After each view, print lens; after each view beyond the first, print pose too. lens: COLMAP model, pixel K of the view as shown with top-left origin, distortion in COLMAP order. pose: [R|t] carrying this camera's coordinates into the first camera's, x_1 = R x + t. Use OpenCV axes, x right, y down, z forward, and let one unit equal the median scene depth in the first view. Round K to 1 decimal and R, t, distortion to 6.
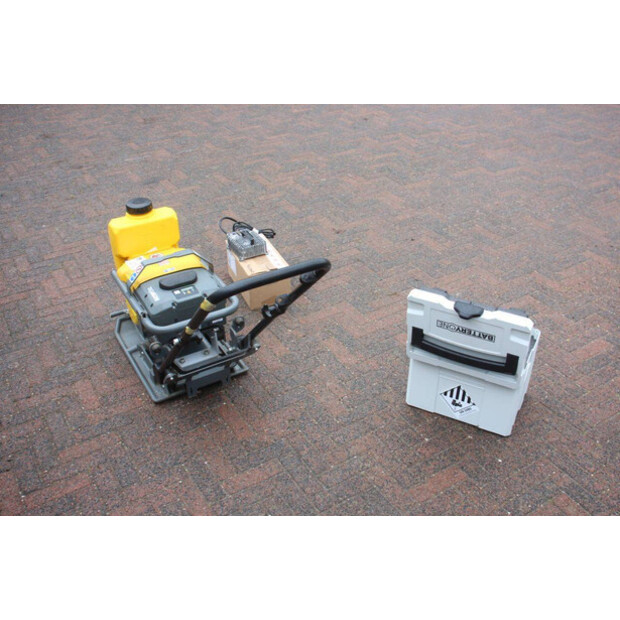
lens RADIAL K [[630.0, 0, 311.4], [0, 630.0, 334.4], [0, 0, 1]] dist [-0.053133, 0.096632]
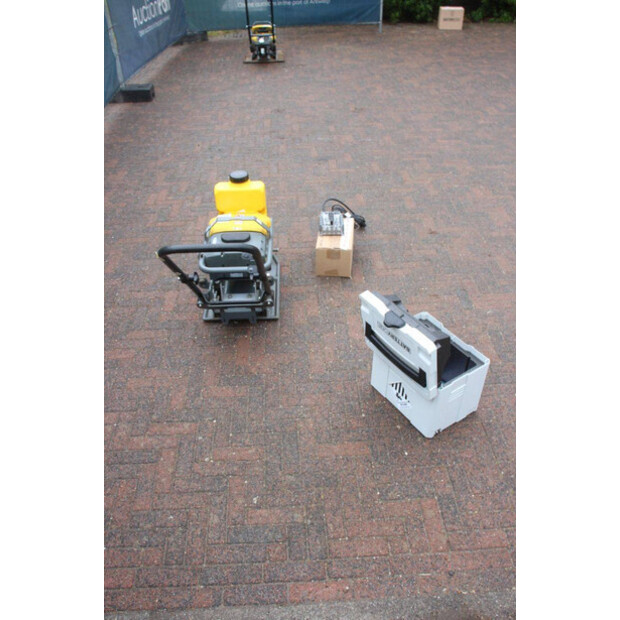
lens RADIAL K [[521.8, 0, 309.9], [0, 521.8, 343.7], [0, 0, 1]] dist [-0.095201, 0.004982]
pose [[0.875141, 0.314515, -0.367707, 0.402662], [-0.273984, 0.948469, 0.159183, -0.090200], [0.398824, -0.038562, 0.916216, 0.046712]]
